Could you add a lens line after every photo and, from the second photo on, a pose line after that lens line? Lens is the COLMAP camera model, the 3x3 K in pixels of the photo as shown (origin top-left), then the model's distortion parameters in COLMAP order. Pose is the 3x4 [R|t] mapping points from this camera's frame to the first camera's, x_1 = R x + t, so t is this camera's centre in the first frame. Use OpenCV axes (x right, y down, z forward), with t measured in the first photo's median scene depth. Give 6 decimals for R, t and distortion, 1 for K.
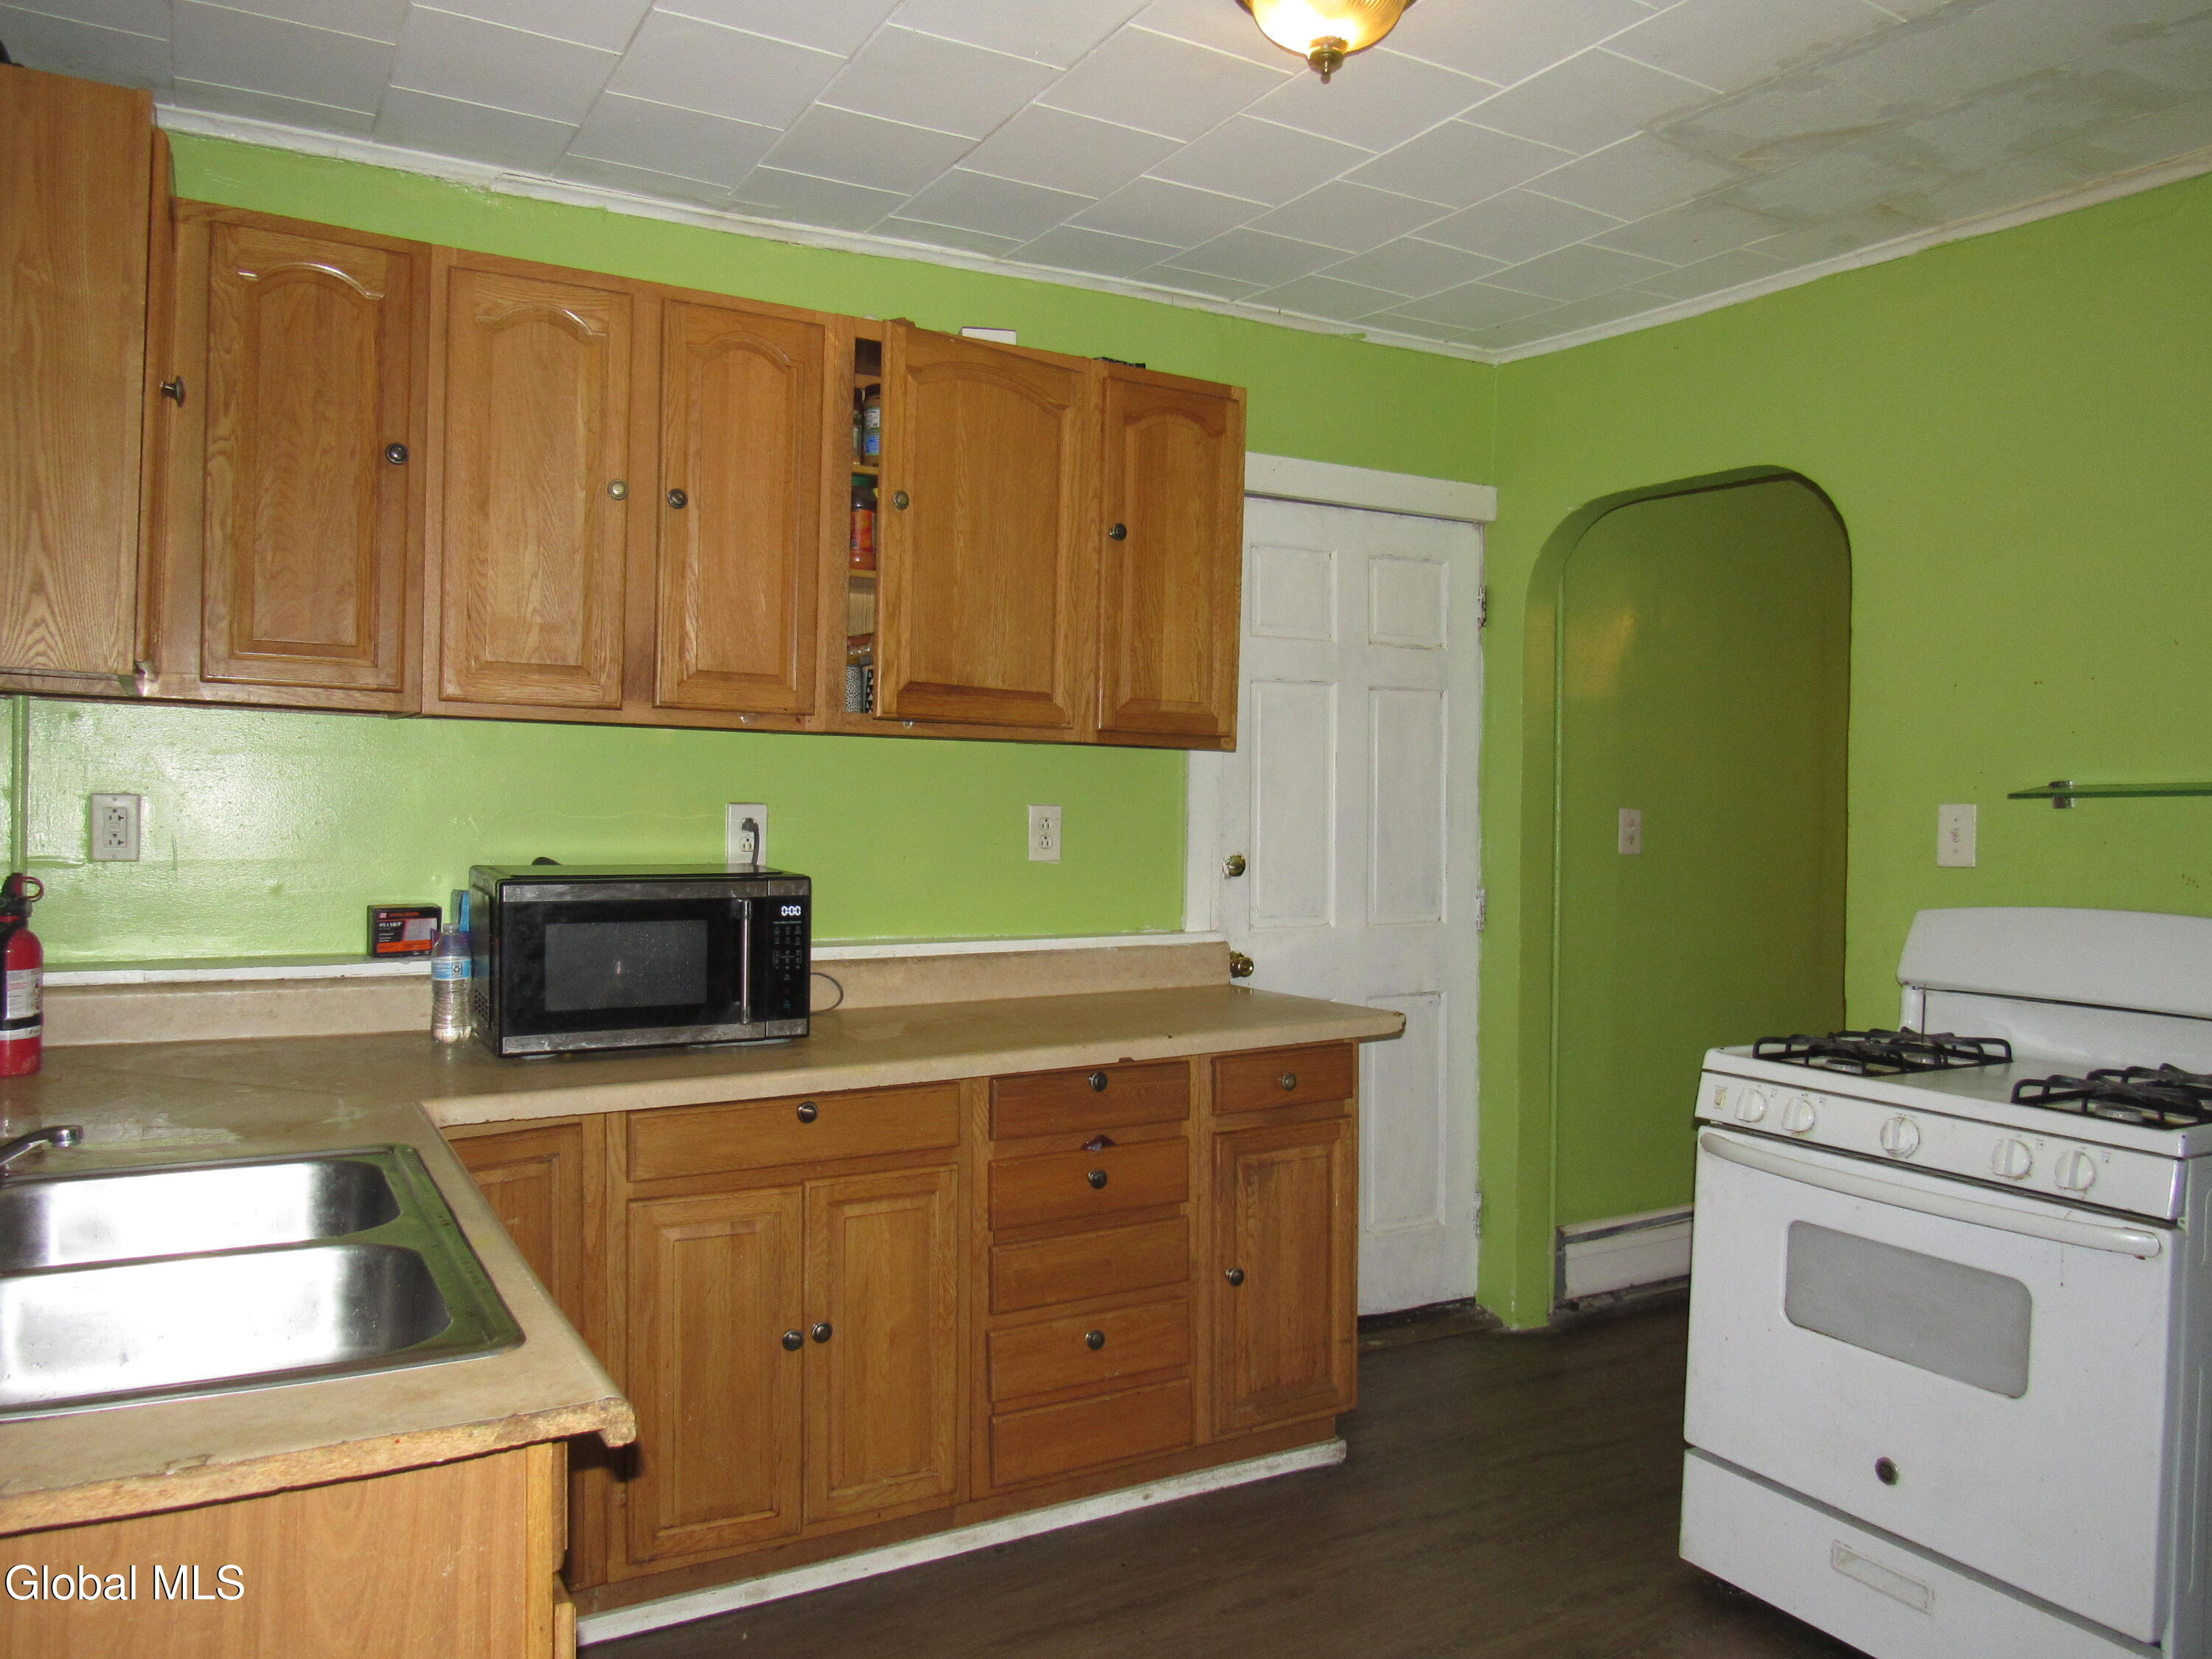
lens RADIAL K [[1587.7, 0, 1106.0], [0, 1587.7, 829.5], [0, 0, 1]] dist [-0.012834, -0.002640]
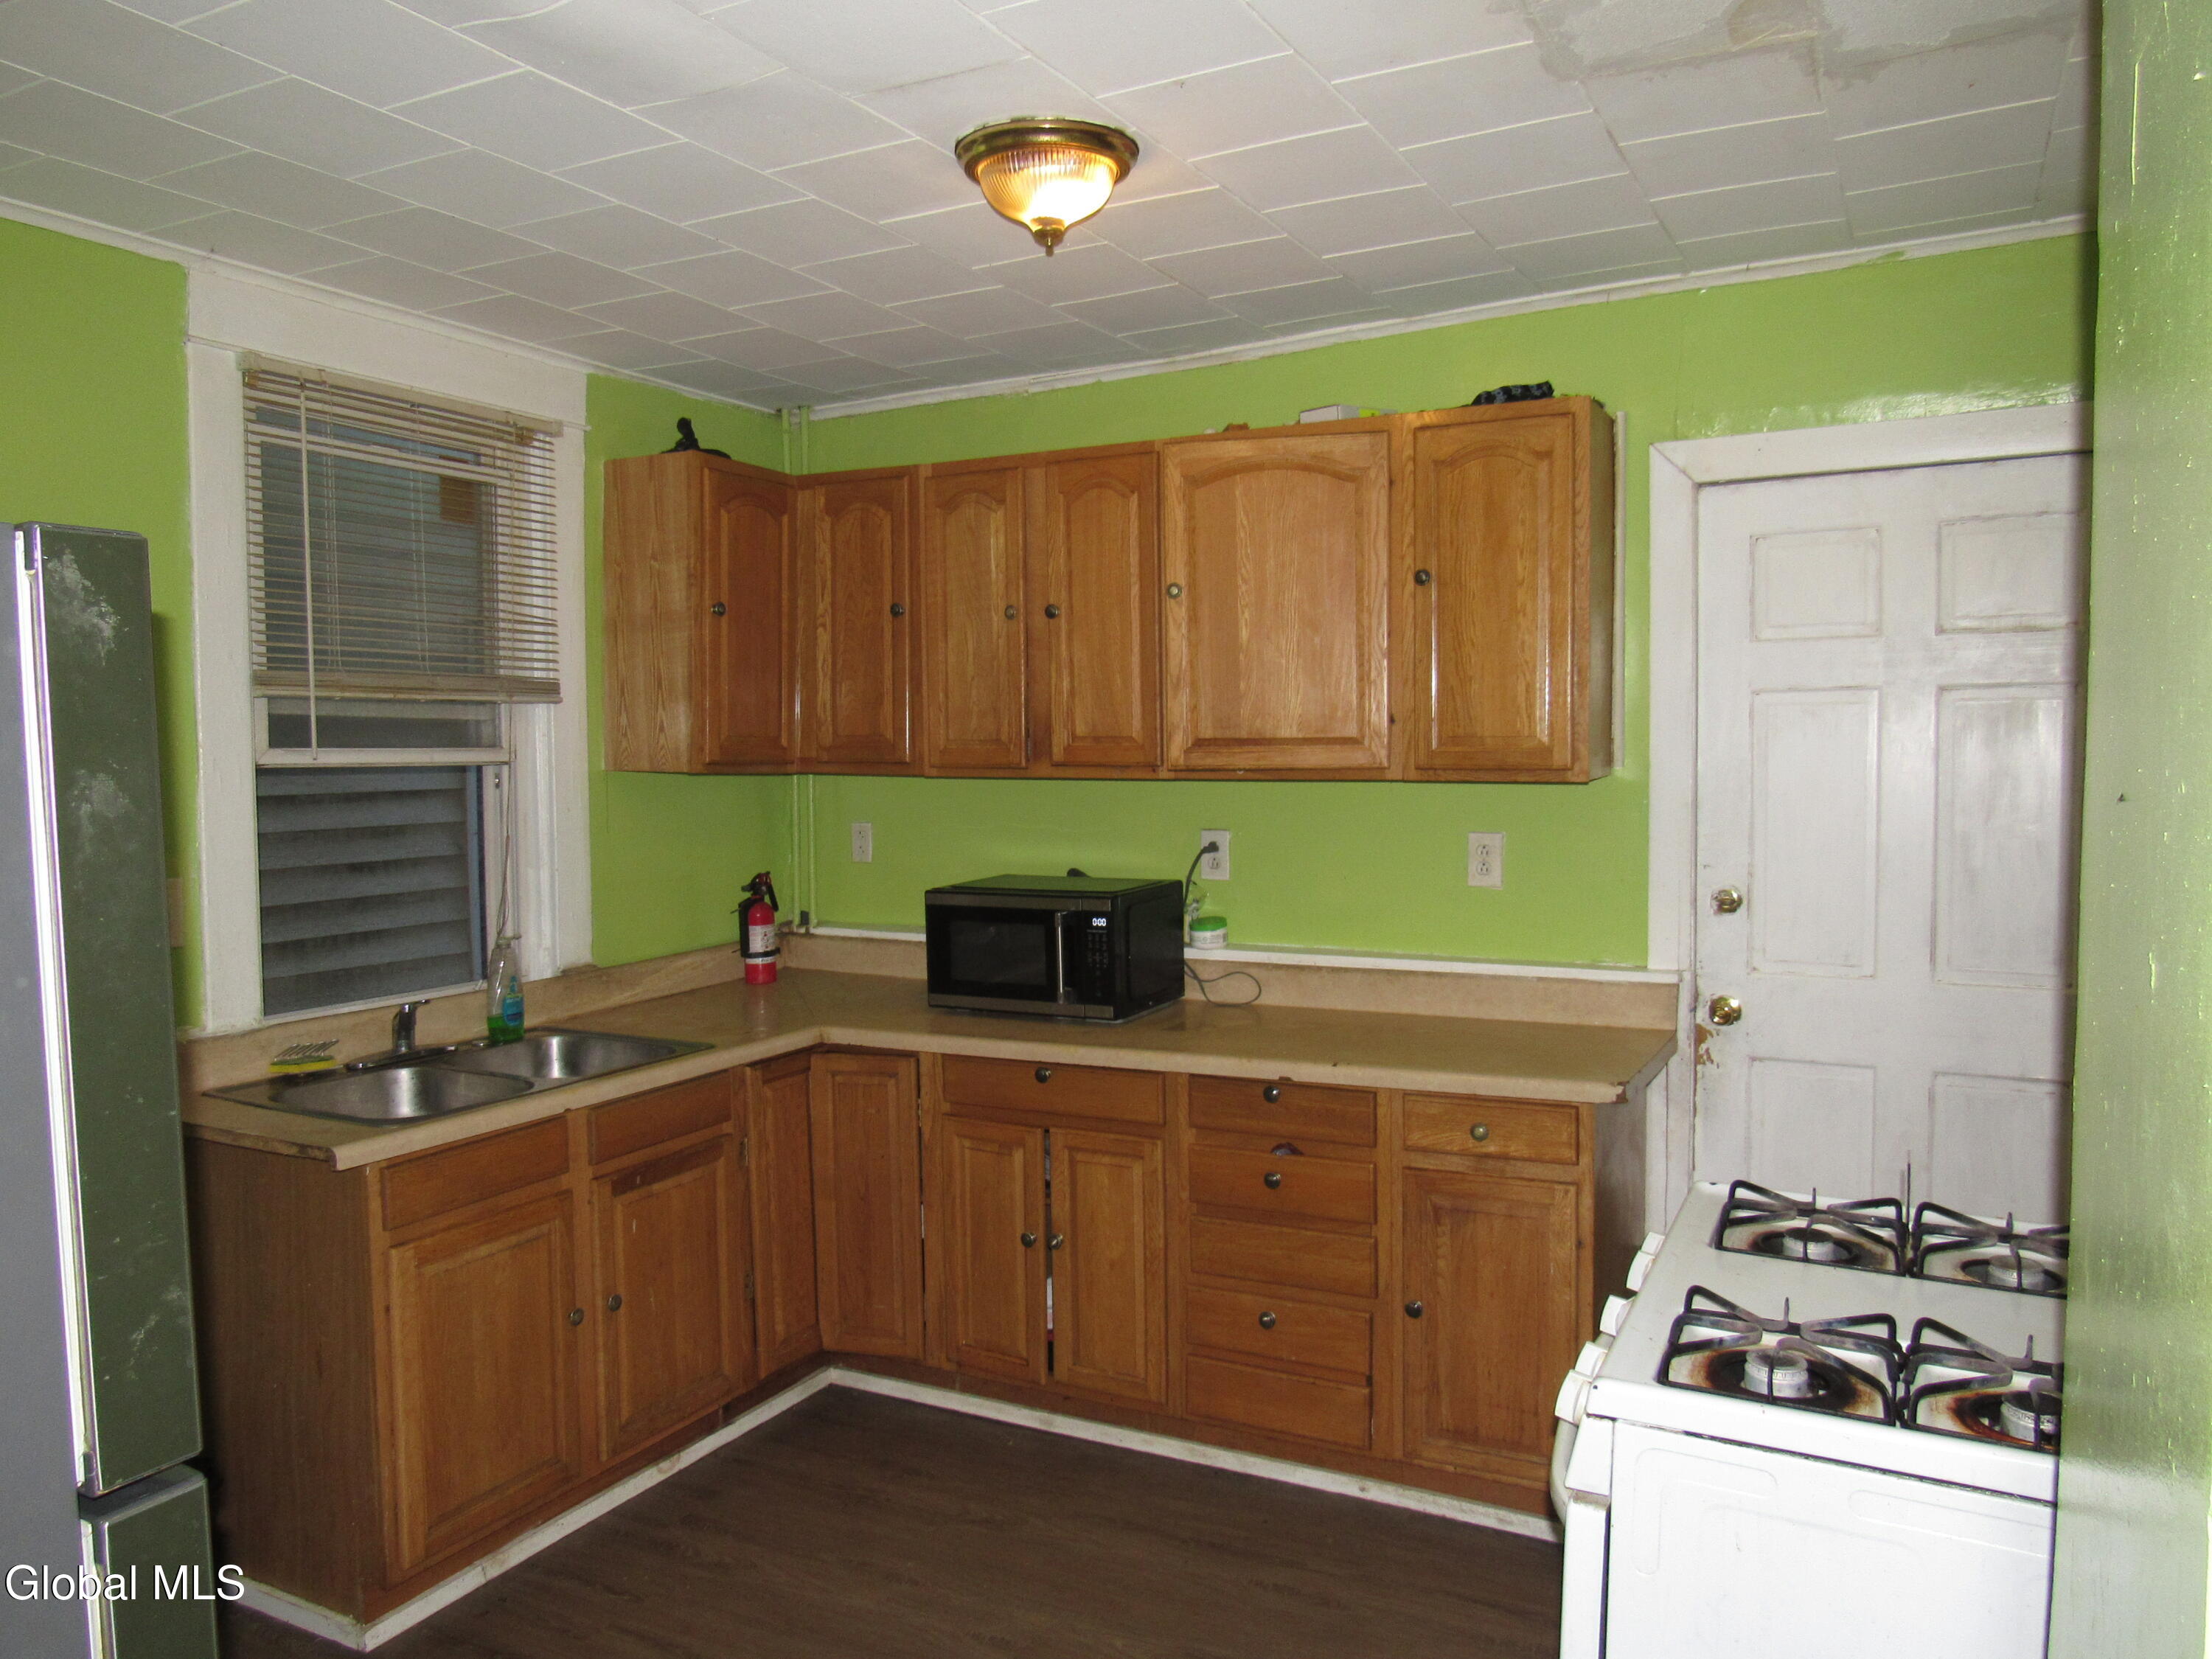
lens RADIAL K [[1602.9, 0, 1106.0], [0, 1602.9, 829.5], [0, 0, 1]] dist [-0.003764, -0.001389]
pose [[0.528154, 0.028427, -0.848673, 0.846901], [0.005079, 0.999316, 0.036634, -0.067118], [0.849134, -0.023659, 0.527648, 0.290674]]
